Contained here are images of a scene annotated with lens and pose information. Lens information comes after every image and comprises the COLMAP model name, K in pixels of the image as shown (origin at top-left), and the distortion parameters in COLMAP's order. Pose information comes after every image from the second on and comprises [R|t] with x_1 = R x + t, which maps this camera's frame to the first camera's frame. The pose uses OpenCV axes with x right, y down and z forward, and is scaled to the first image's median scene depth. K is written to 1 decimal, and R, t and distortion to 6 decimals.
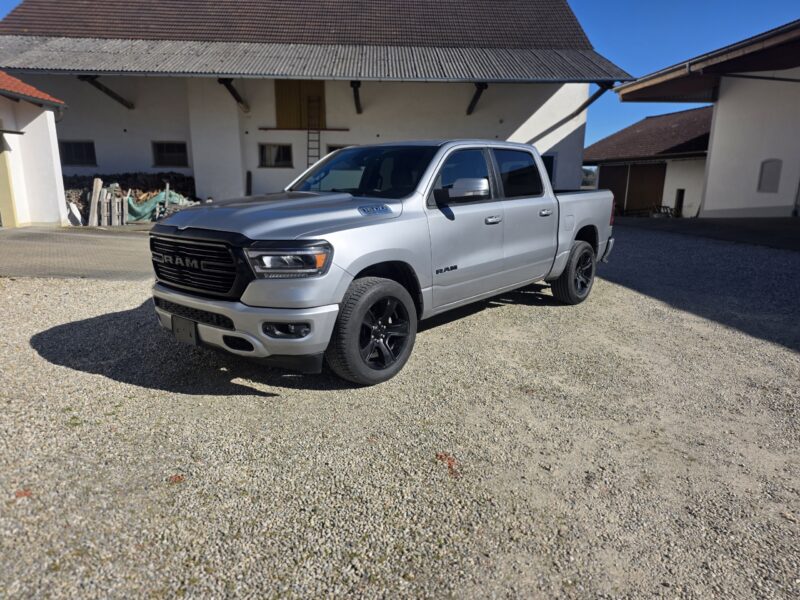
lens RADIAL K [[530.0, 0, 413.9], [0, 530.0, 302.9], [0, 0, 1]] dist [0.054708, -0.031415]
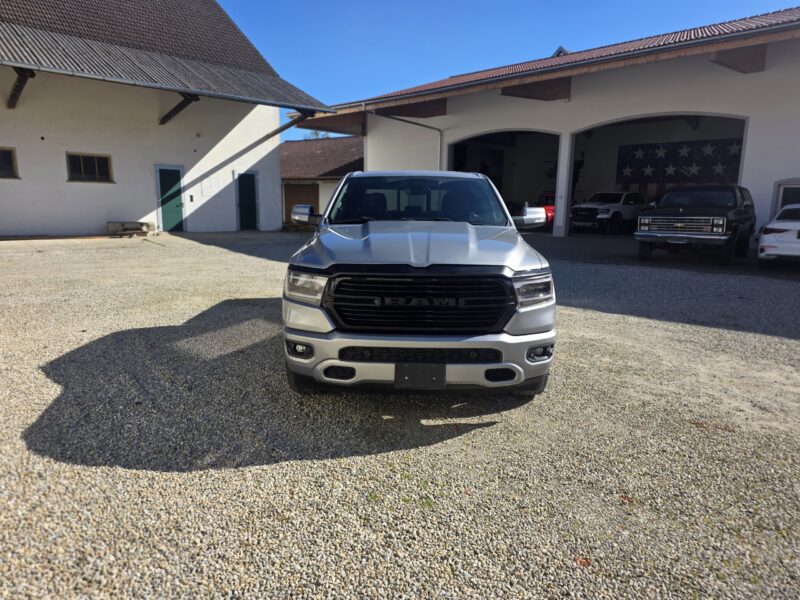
lens RADIAL K [[530.0, 0, 405.3], [0, 530.0, 294.6], [0, 0, 1]] dist [0.054708, -0.031415]
pose [[0.771531, -0.103446, 0.627726, -0.812355], [0.129403, 0.991583, 0.004360, -0.076215], [-0.622893, 0.077866, 0.778422, 0.244611]]
